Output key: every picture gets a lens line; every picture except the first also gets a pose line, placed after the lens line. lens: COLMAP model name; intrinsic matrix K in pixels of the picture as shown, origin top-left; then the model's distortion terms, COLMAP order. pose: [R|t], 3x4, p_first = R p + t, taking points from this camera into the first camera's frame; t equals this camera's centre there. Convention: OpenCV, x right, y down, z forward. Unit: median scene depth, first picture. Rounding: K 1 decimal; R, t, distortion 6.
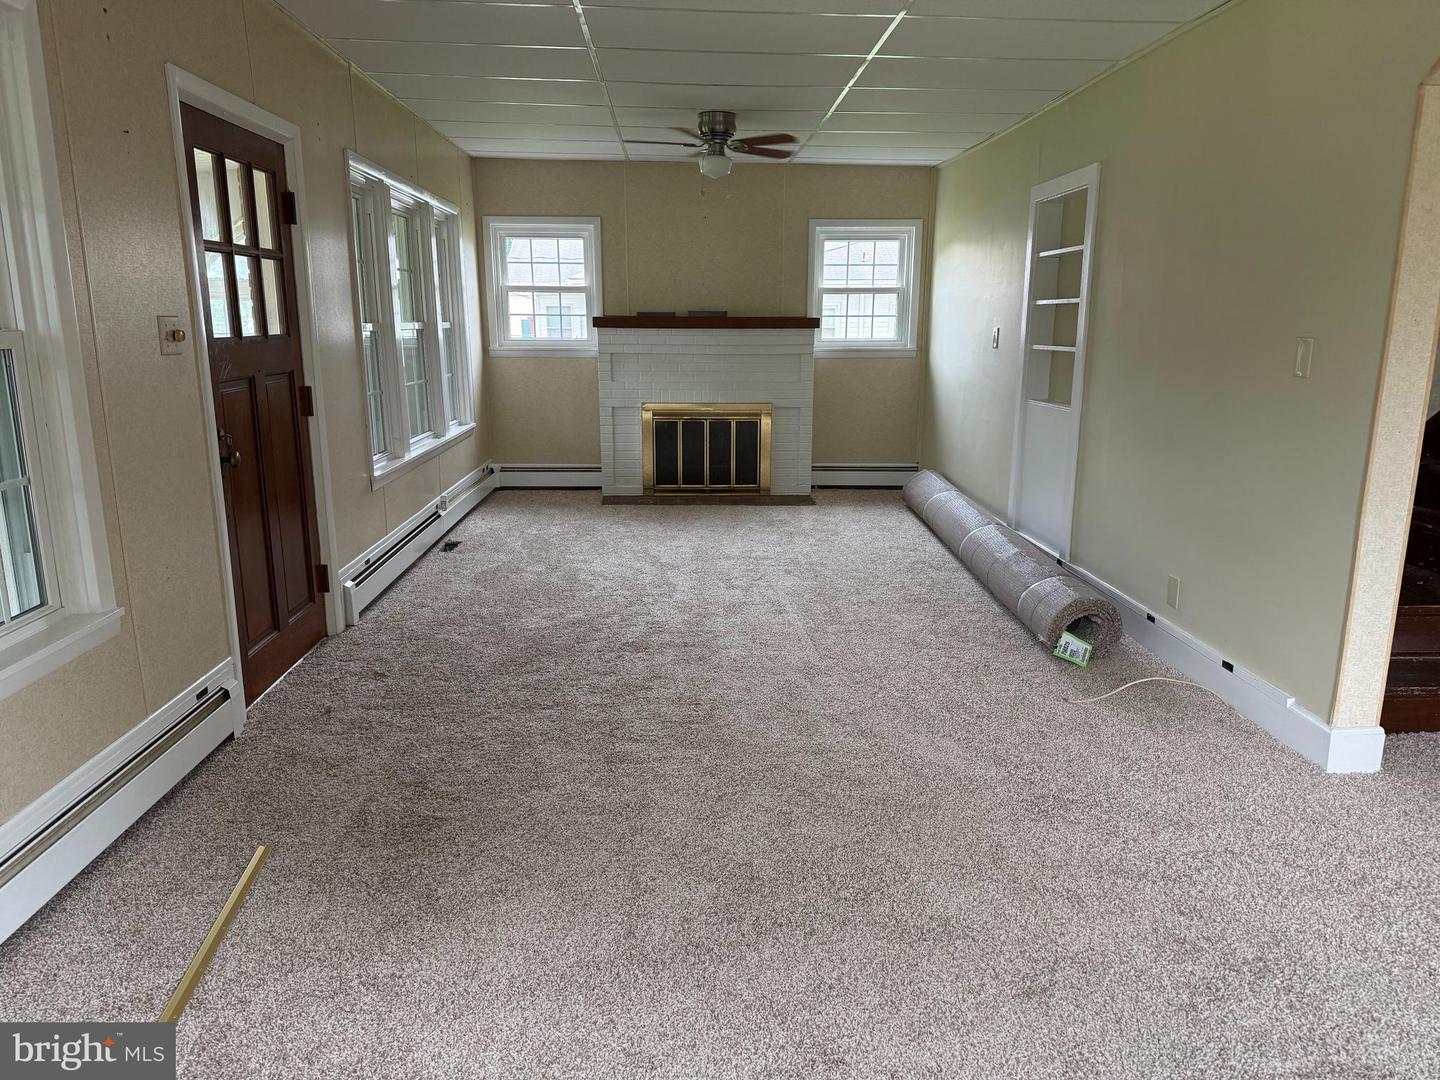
lens RADIAL K [[992.5, 0, 722.2], [0, 992.5, 544.7], [0, 0, 1]] dist [0.022984, -0.009140]
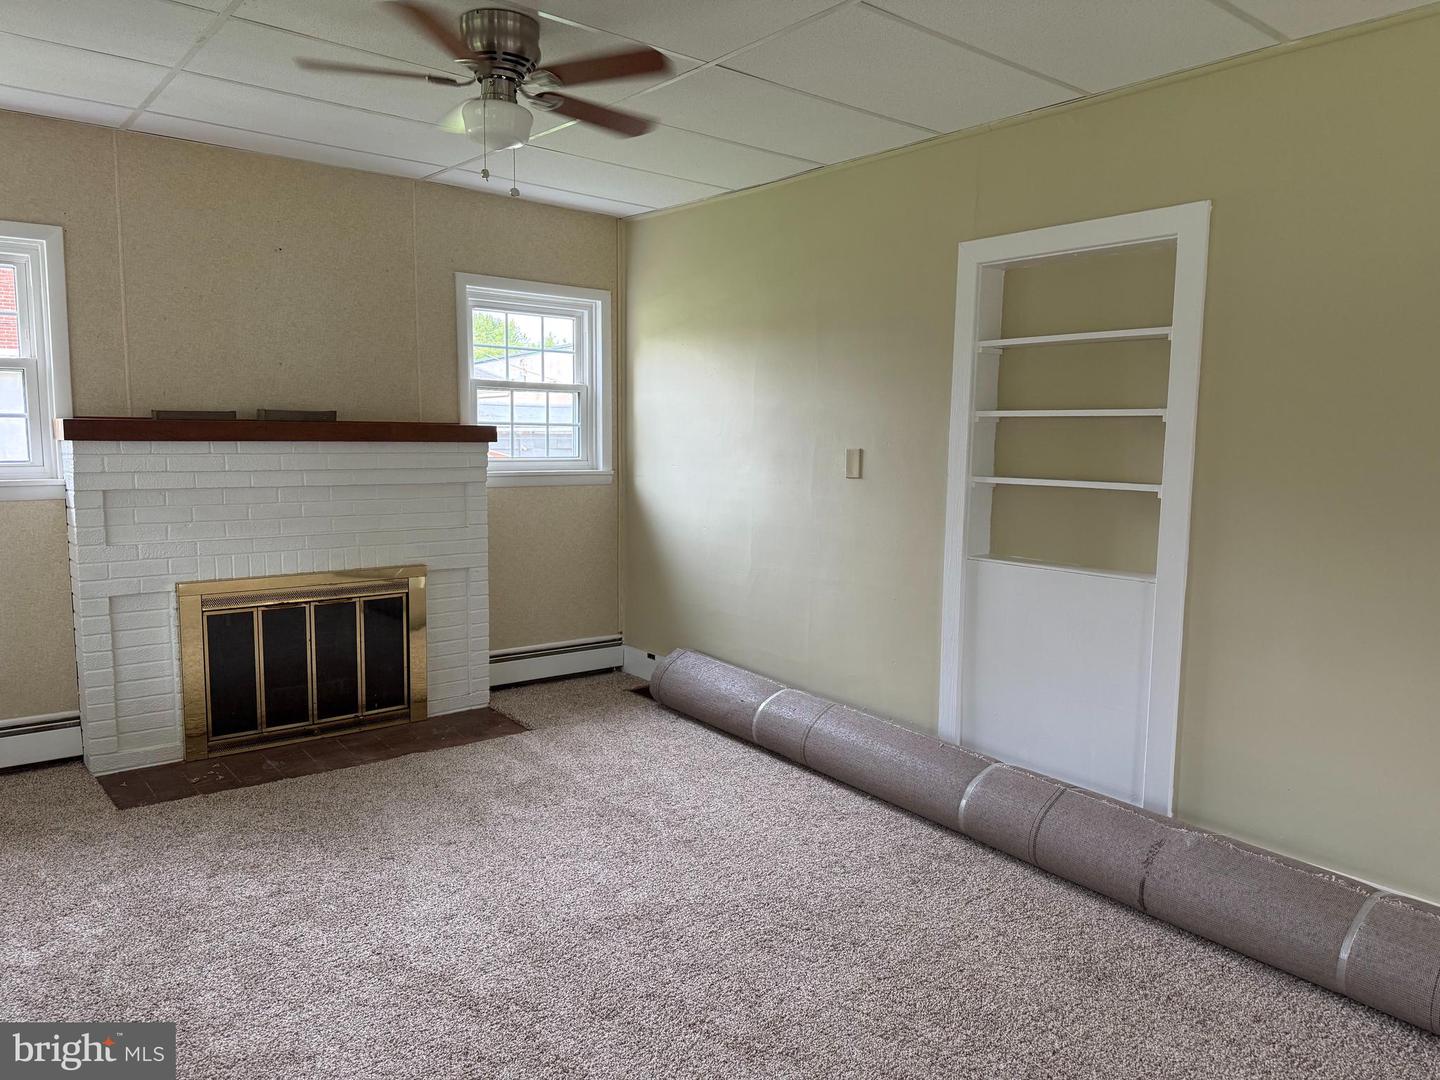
lens RADIAL K [[992.5, 0, 718.3], [0, 992.5, 542.0], [0, 0, 1]] dist [0.022984, -0.009140]
pose [[0.803981, -0.055713, 0.592040, -0.158735], [0.115844, 0.991201, -0.064039, -0.097350], [-0.583262, 0.120070, 0.803361, 0.414405]]
